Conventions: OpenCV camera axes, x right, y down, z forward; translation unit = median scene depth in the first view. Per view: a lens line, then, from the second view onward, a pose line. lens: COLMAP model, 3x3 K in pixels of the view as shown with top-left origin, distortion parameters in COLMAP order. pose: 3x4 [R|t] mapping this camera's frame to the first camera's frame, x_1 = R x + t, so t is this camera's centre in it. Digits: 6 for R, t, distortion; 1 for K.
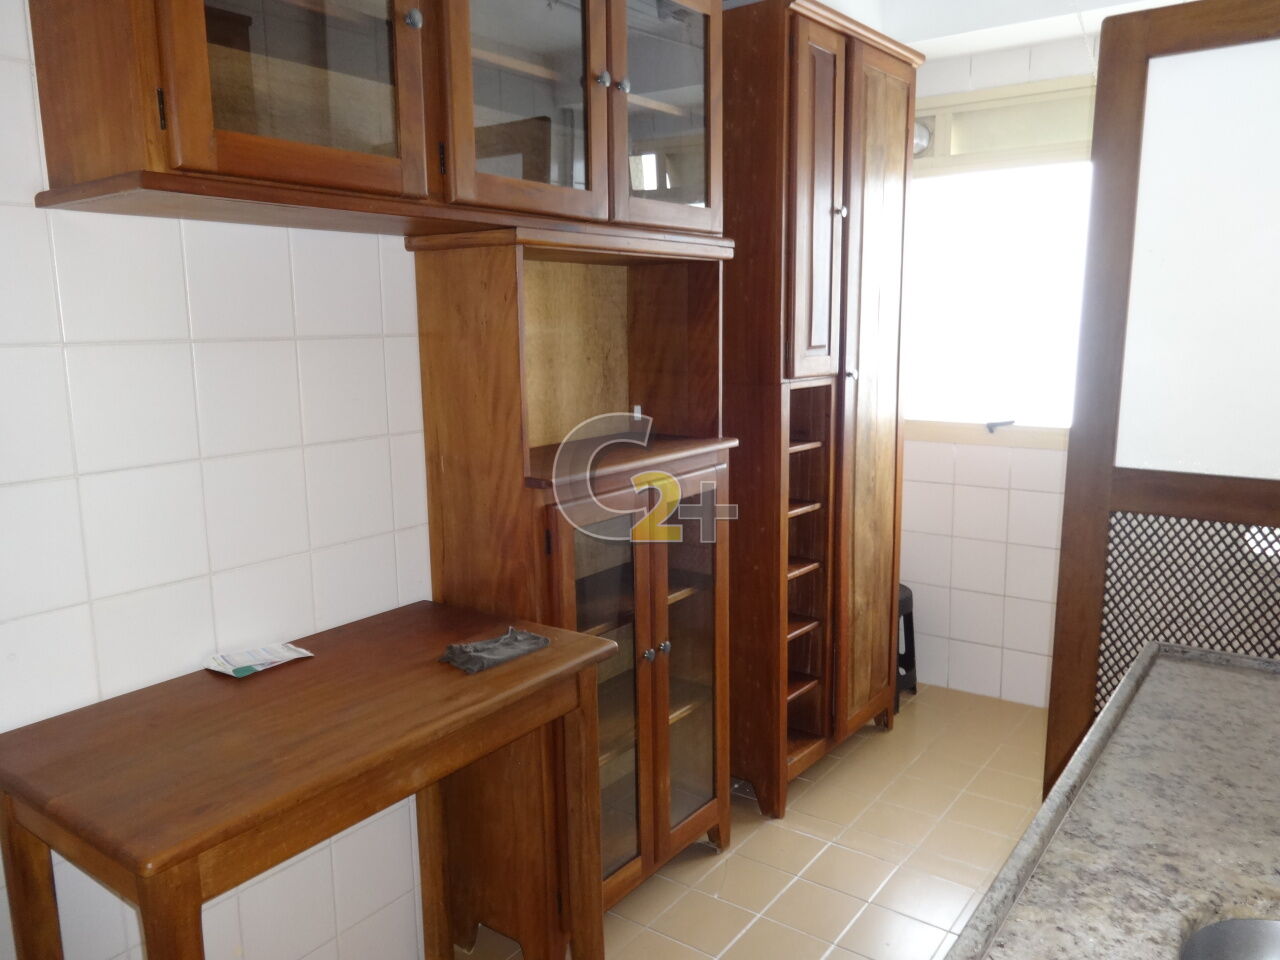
lens RADIAL K [[964.0, 0, 652.0], [0, 964.0, 469.9], [0, 0, 1]] dist [0.017395, 0.001806]
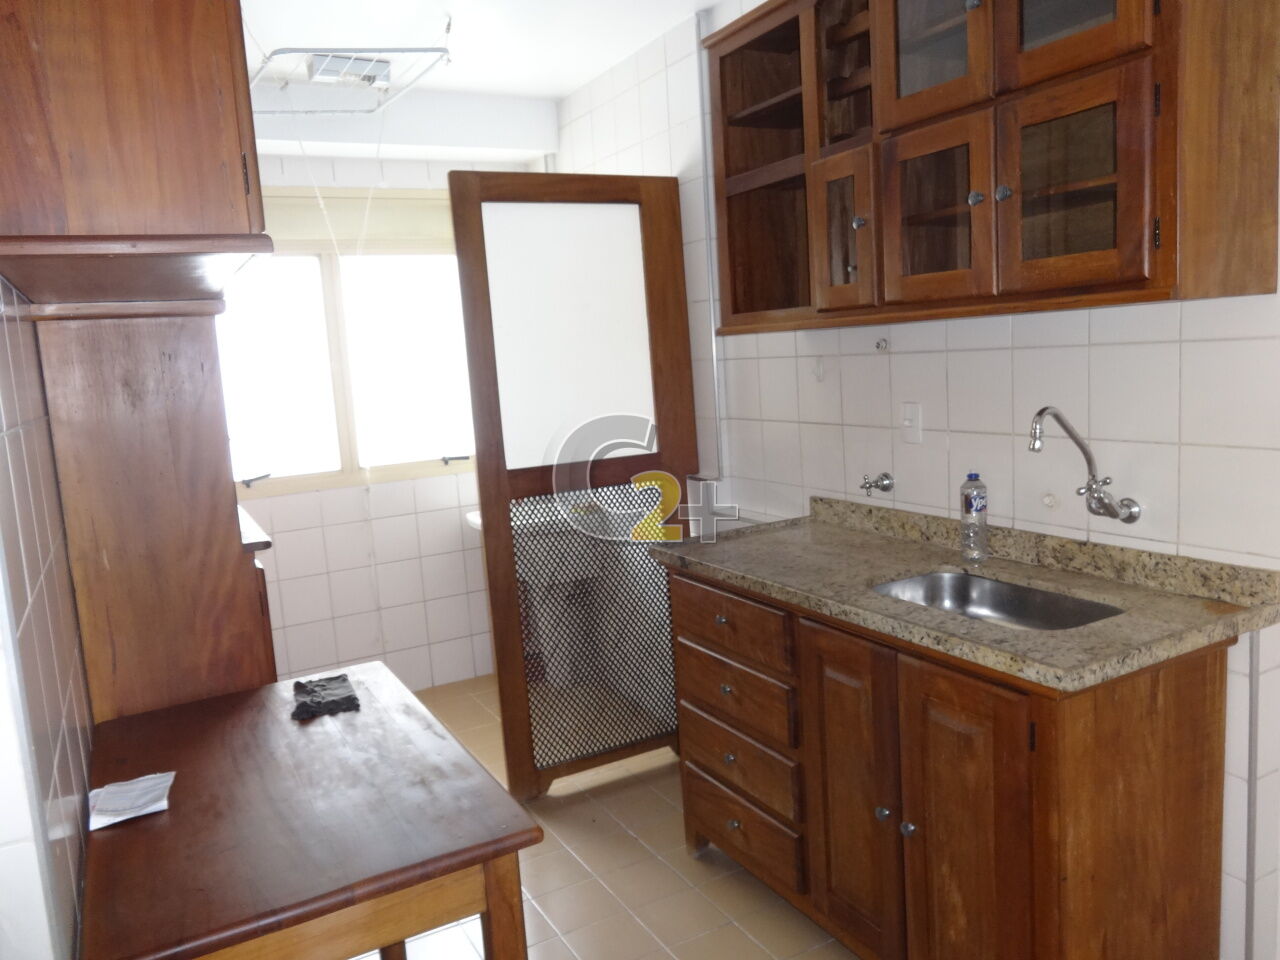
lens RADIAL K [[964.0, 0, 640.7], [0, 964.0, 468.2], [0, 0, 1]] dist [0.017395, 0.001806]
pose [[0.441724, -0.128583, 0.887889, -0.695147], [0.203901, 0.978165, 0.040216, -0.021276], [-0.873673, 0.163277, 0.458297, 0.134343]]
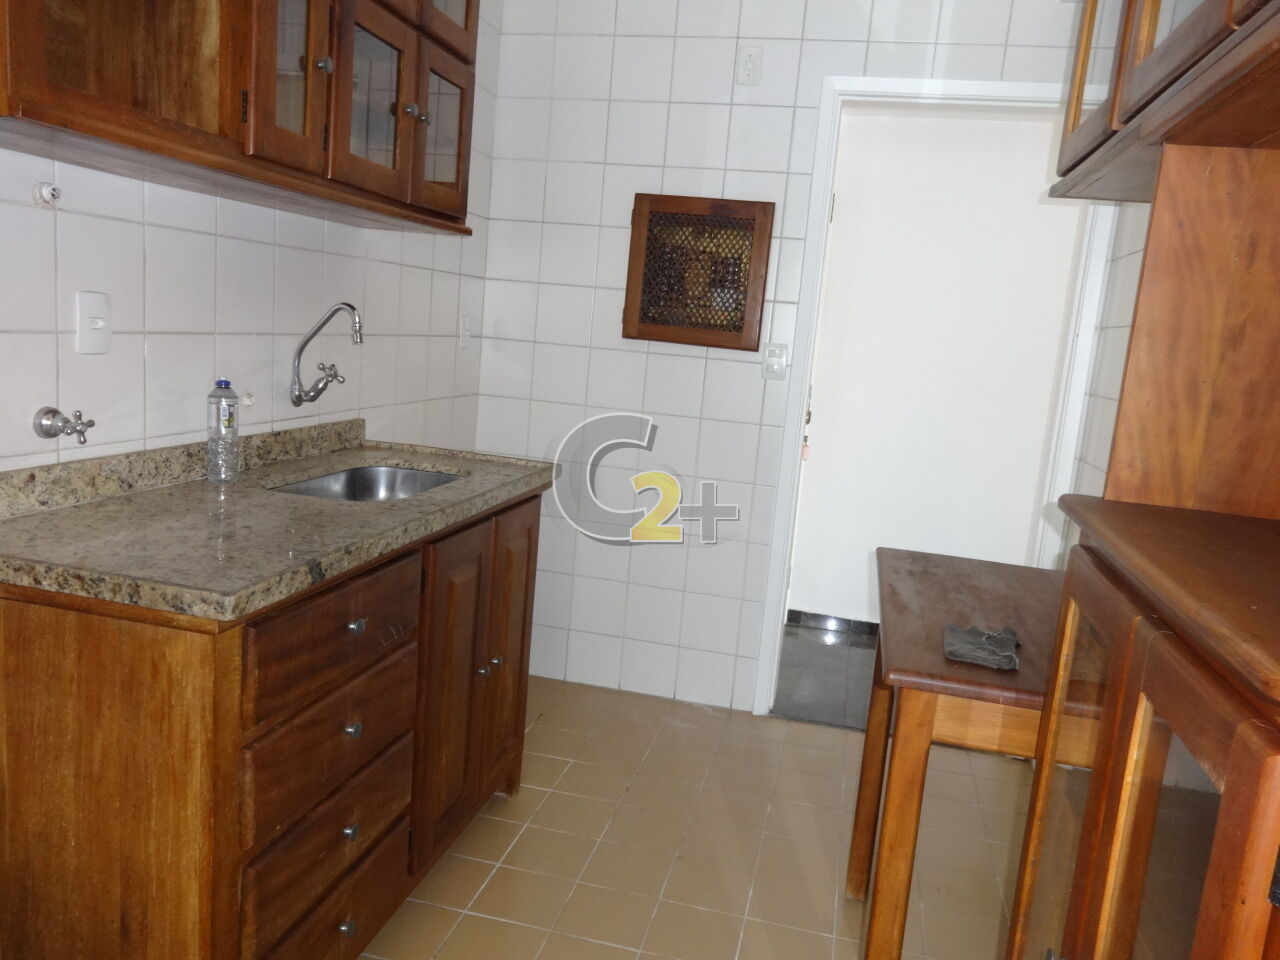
lens RADIAL K [[964.0, 0, 649.2], [0, 964.0, 480.4], [0, 0, 1]] dist [0.017395, 0.001806]
pose [[-0.922793, -0.003873, -0.385277, 0.341717], [-0.134047, 0.940709, 0.311606, -0.140954], [0.361226, 0.339193, -0.868599, 1.216566]]
